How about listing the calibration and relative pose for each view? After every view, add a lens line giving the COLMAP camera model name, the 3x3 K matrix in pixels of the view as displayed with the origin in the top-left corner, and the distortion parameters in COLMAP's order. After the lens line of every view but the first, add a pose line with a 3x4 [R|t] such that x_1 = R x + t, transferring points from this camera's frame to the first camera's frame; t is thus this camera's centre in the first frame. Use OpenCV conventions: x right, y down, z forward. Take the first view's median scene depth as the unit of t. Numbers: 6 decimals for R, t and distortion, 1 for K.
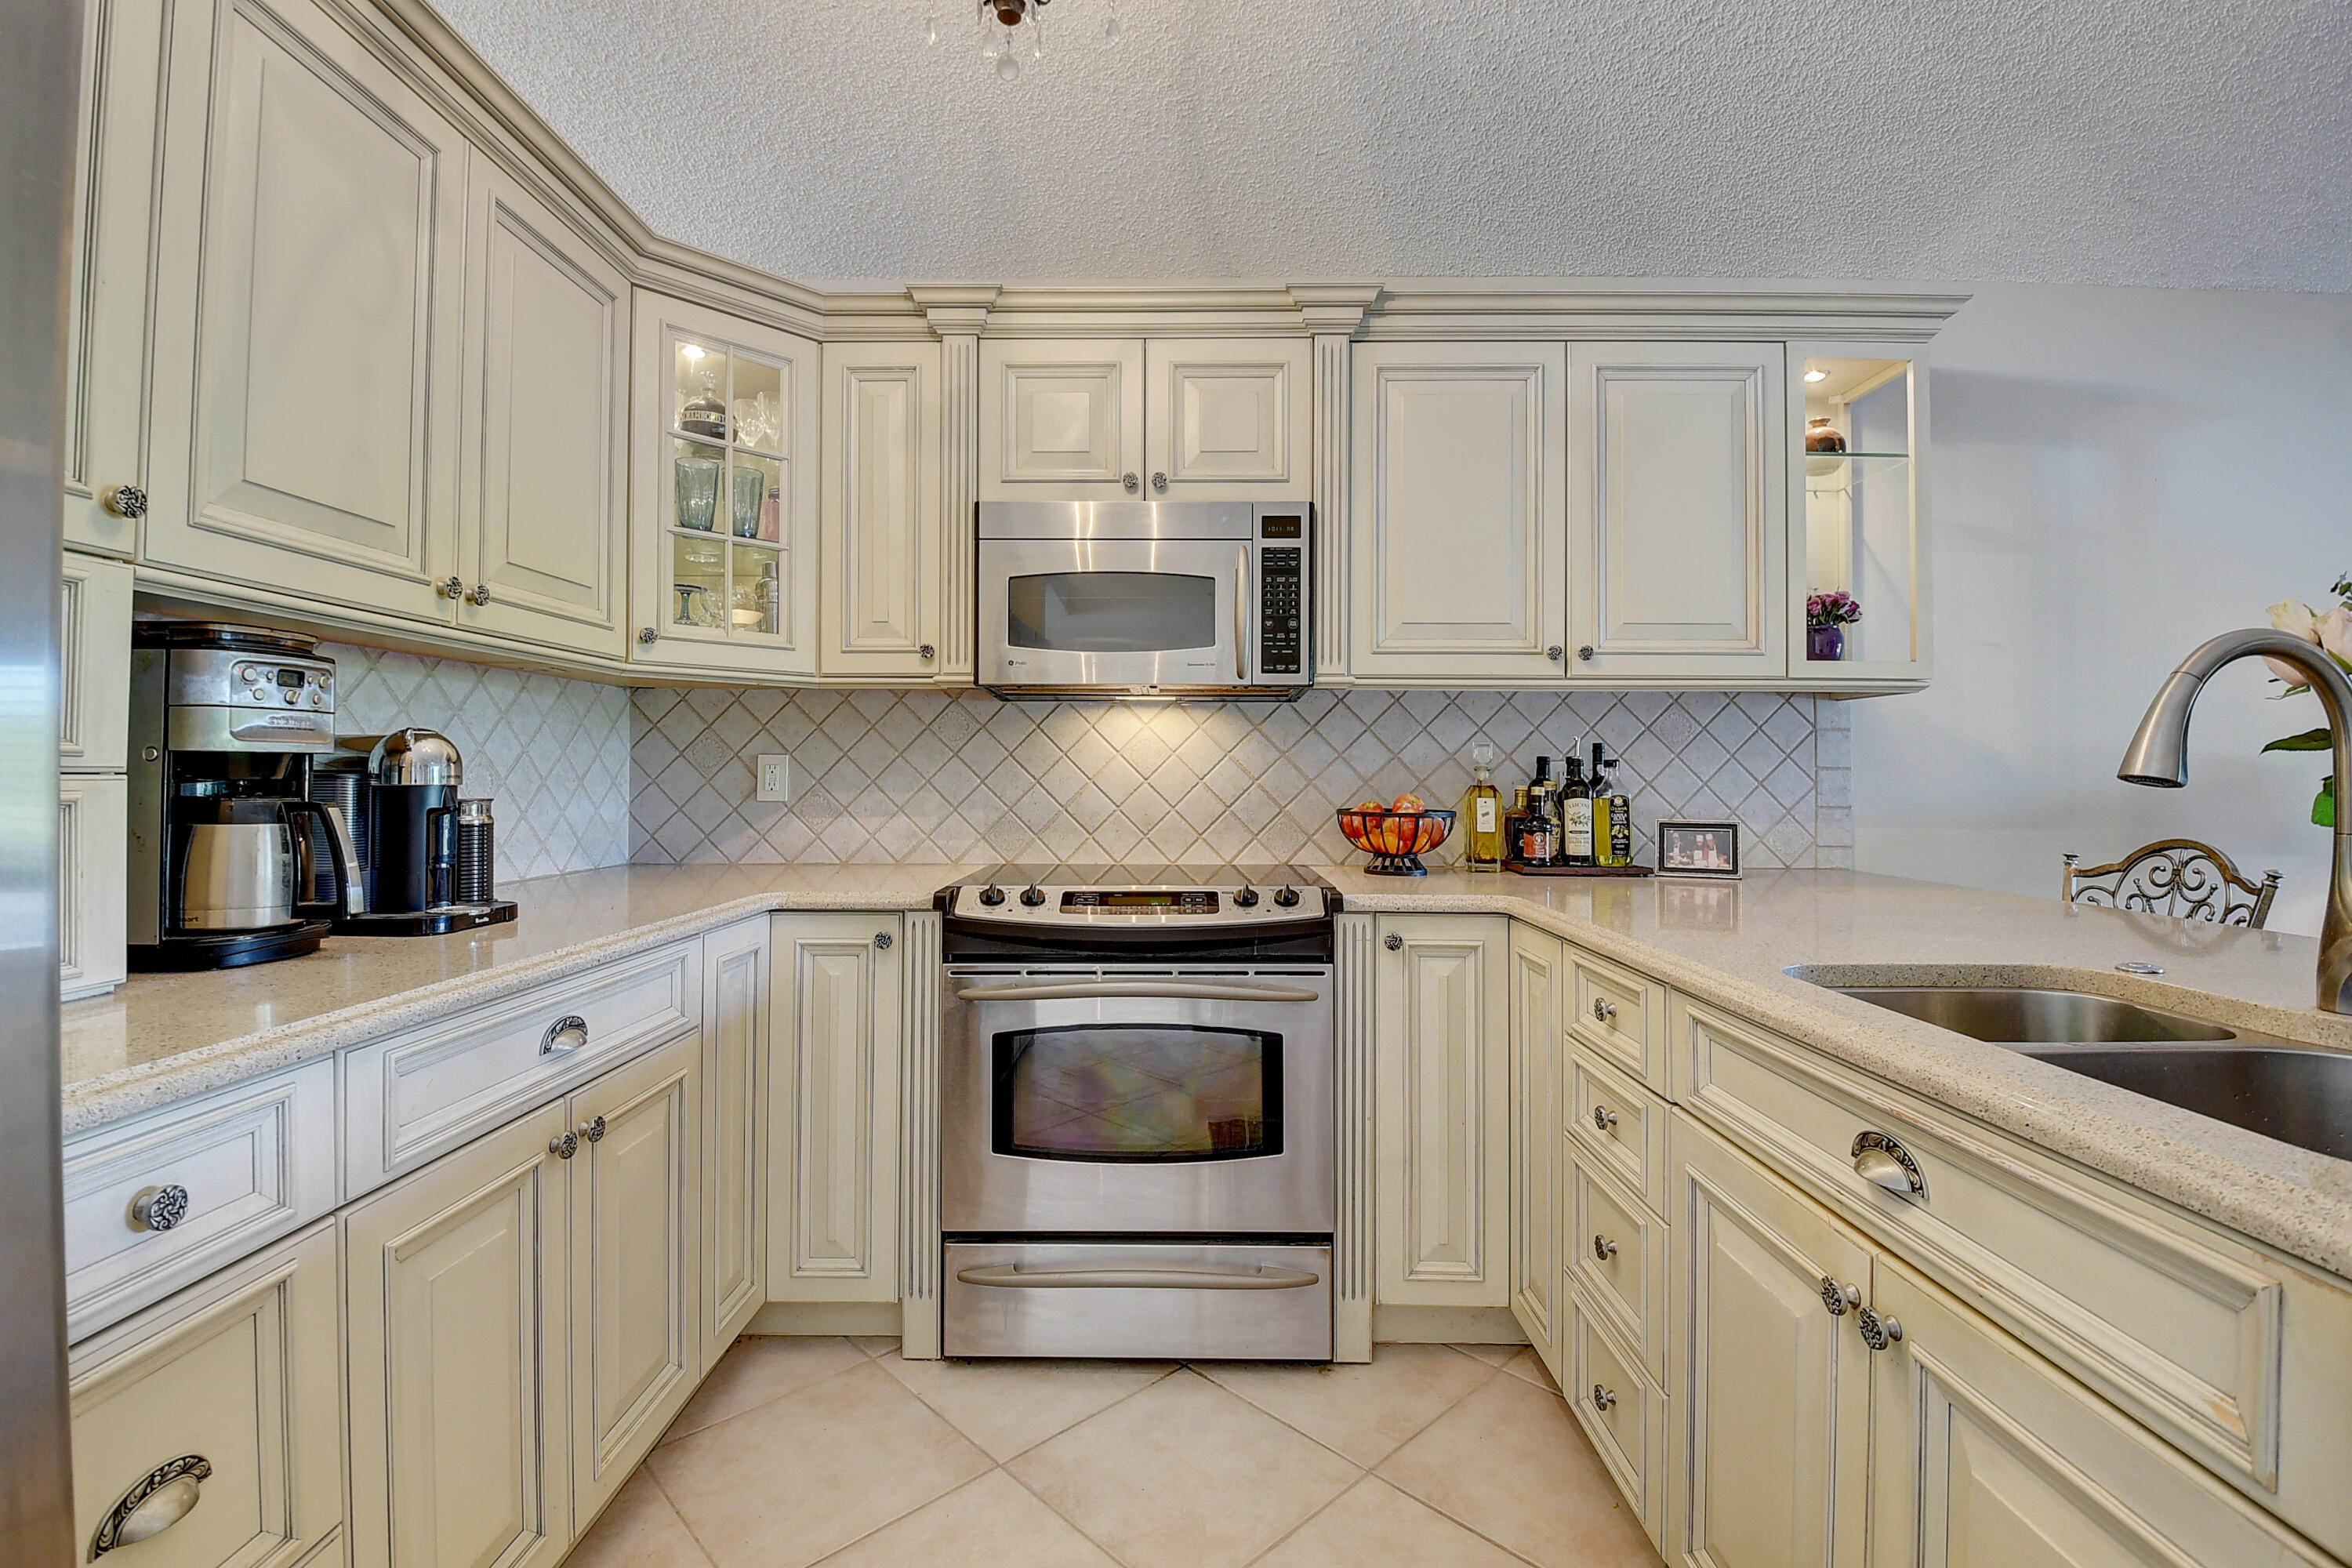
lens RADIAL K [[1026.1, 0, 1168.9], [0, 1026.1, 753.4], [0, 0, 1]] dist [0.028170, -0.039642]
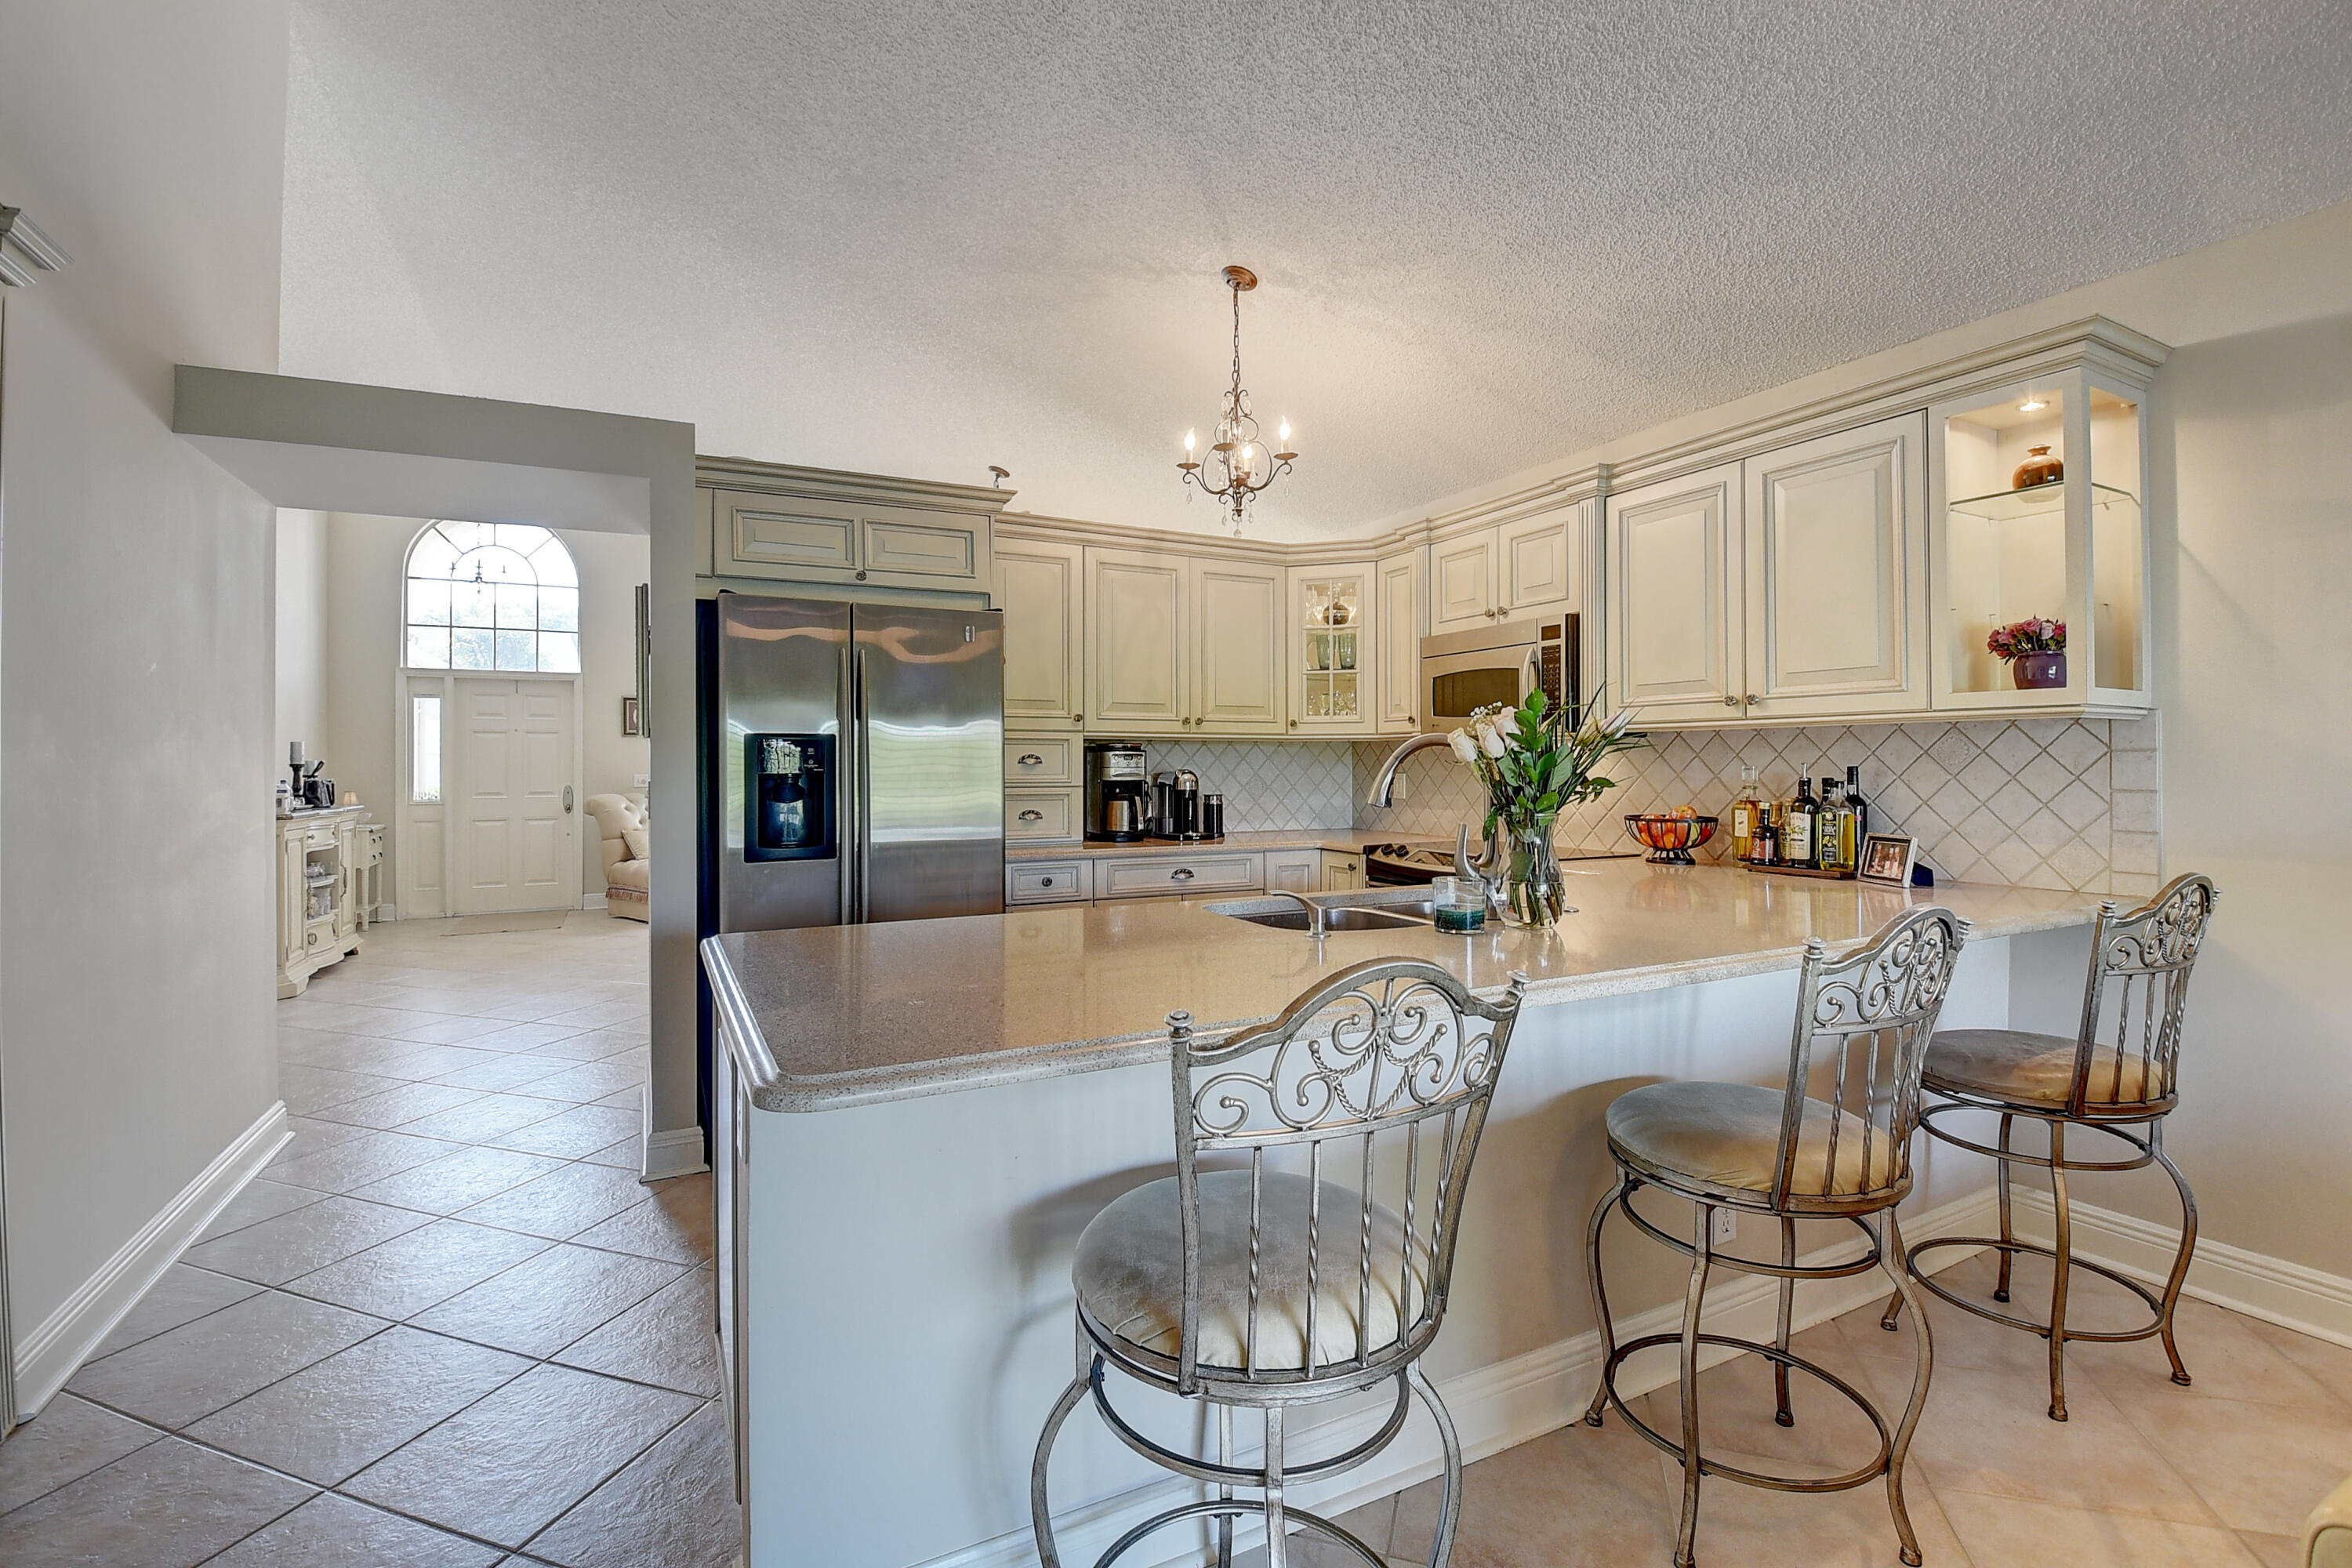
lens RADIAL K [[1044.6, 0, 1172.2], [0, 1044.6, 757.6], [0, 0, 1]] dist [-0.001332, -0.016099]
pose [[0.465310, -0.009487, -0.885097, 1.198245], [0.020535, 0.999789, 0.000080, -0.038878], [0.884909, -0.018212, 0.465407, -0.250543]]
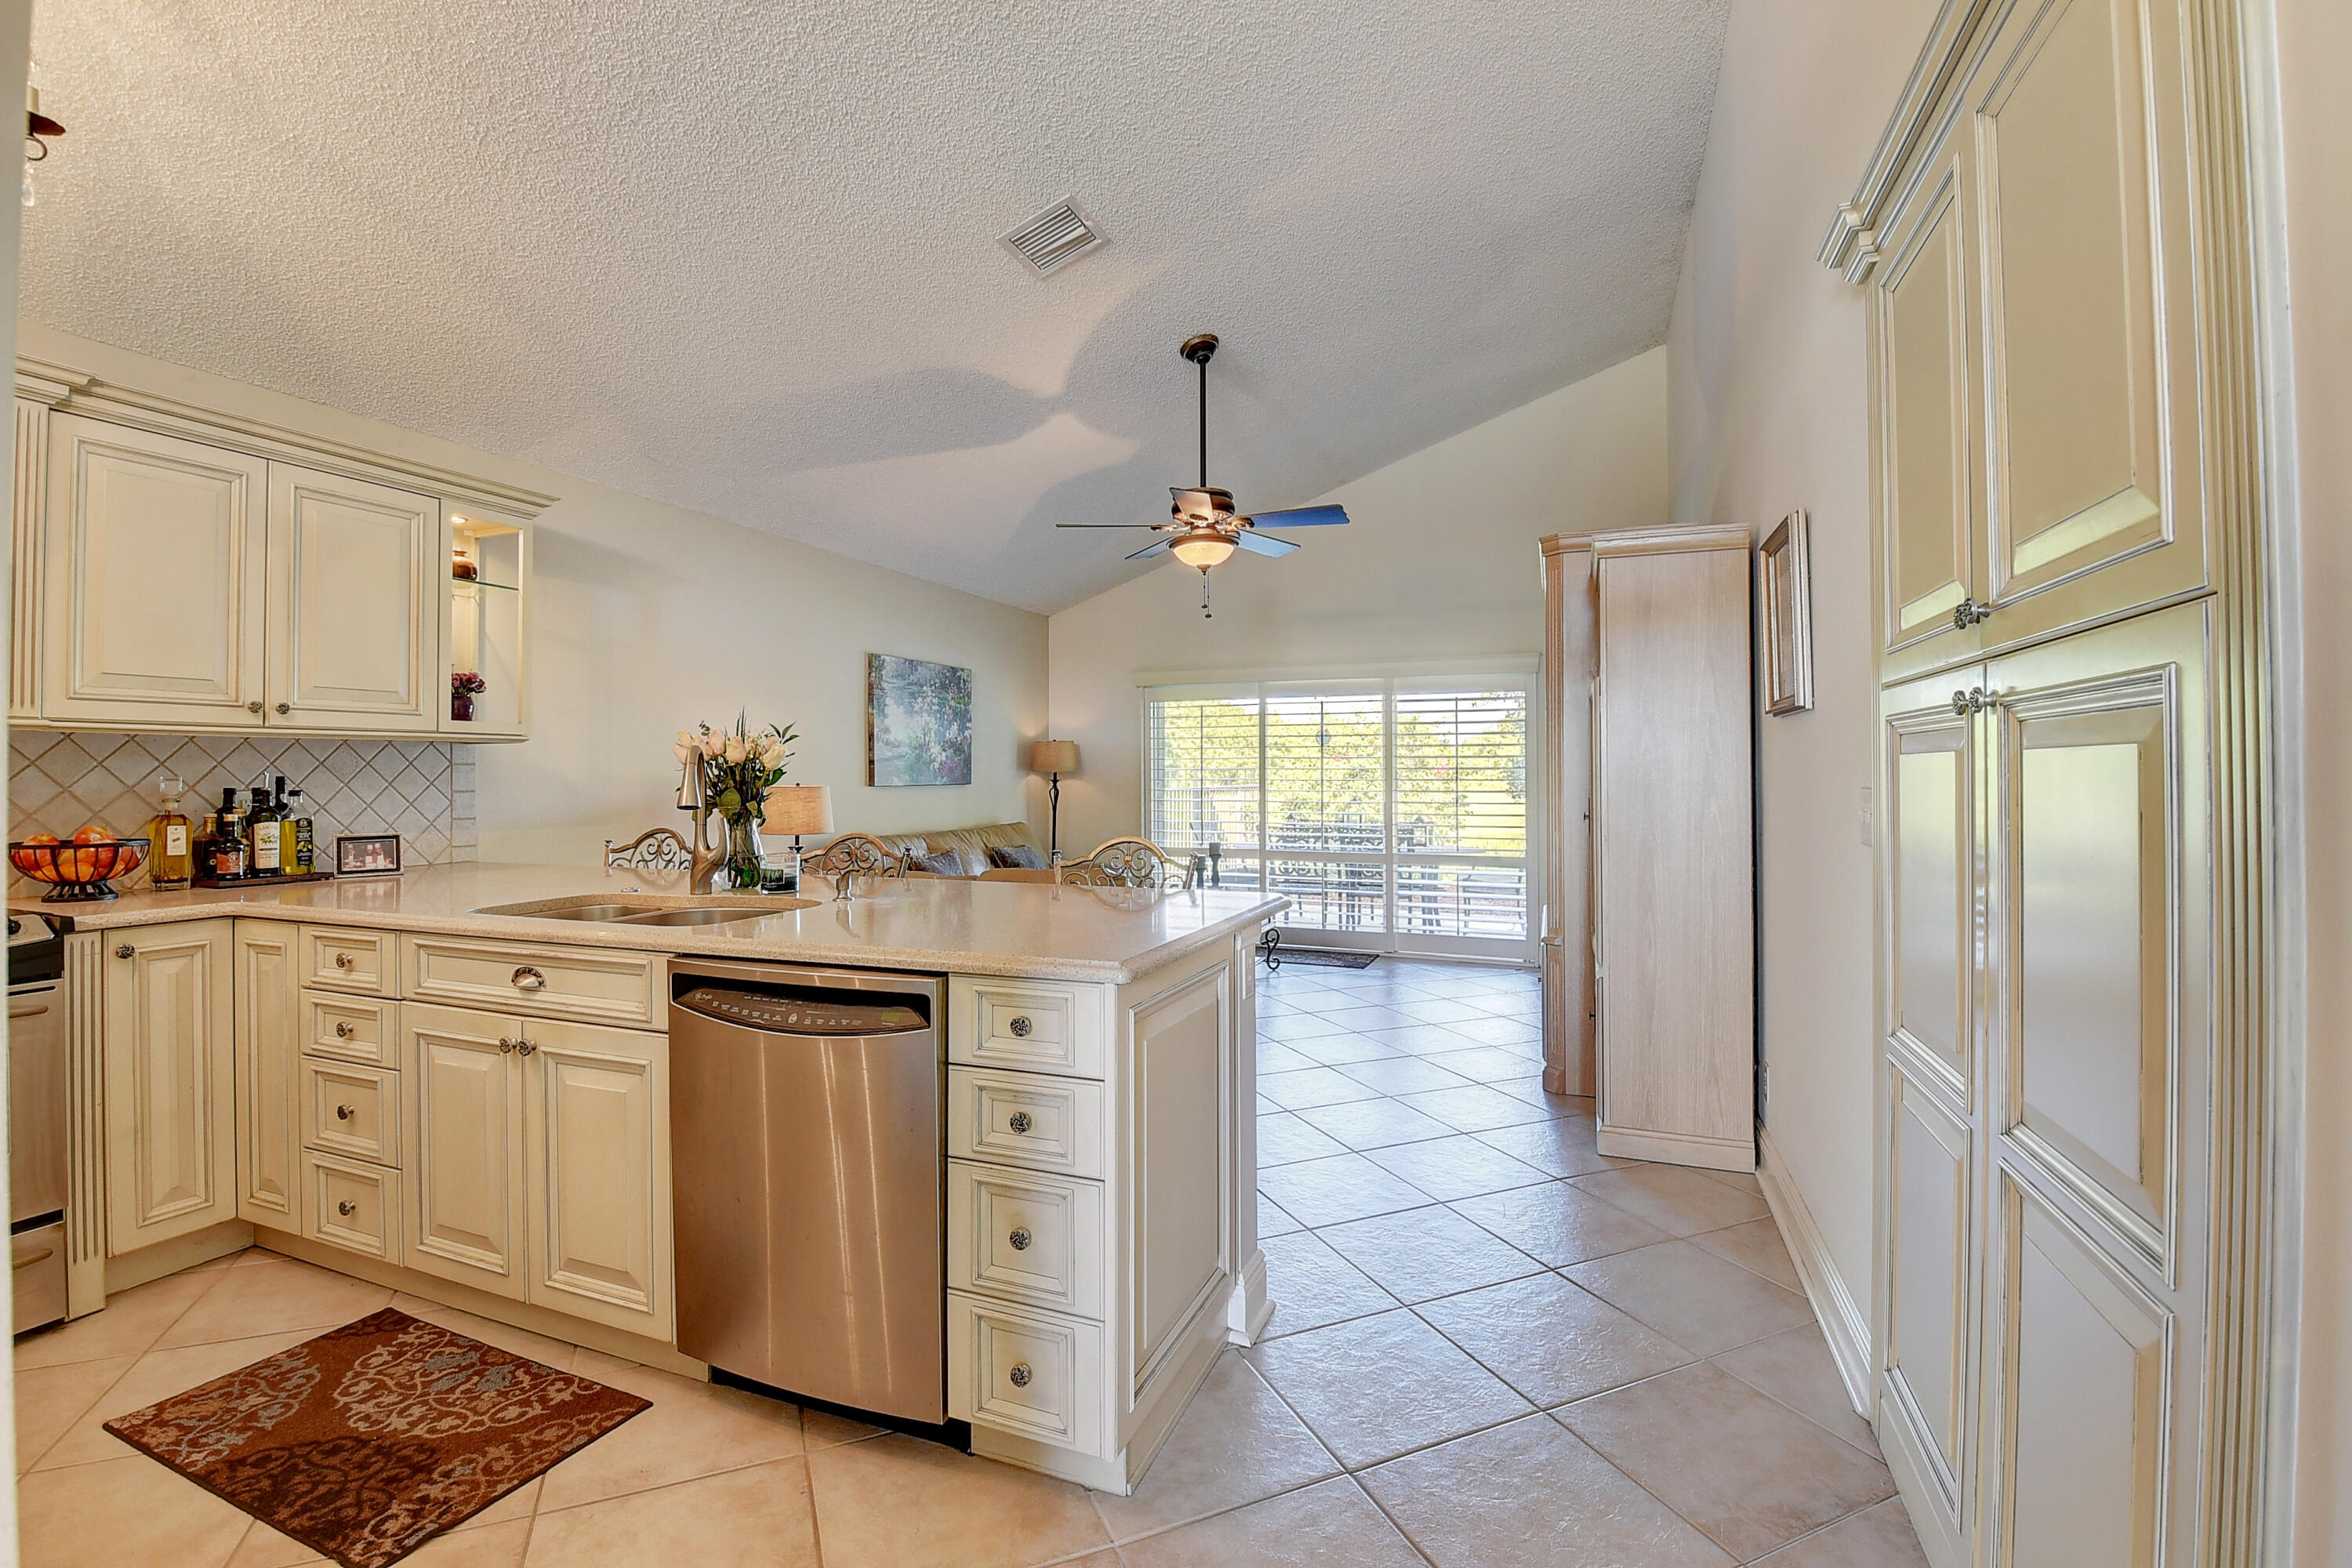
lens RADIAL K [[1044.6, 0, 1172.2], [0, 1044.6, 757.6], [0, 0, 1]] dist [-0.001332, -0.016099]
pose [[0.355324, 0.003970, 0.934735, -0.394575], [-0.008781, 0.999961, -0.000909, -0.044167], [-0.934702, -0.007885, 0.355345, -0.477830]]
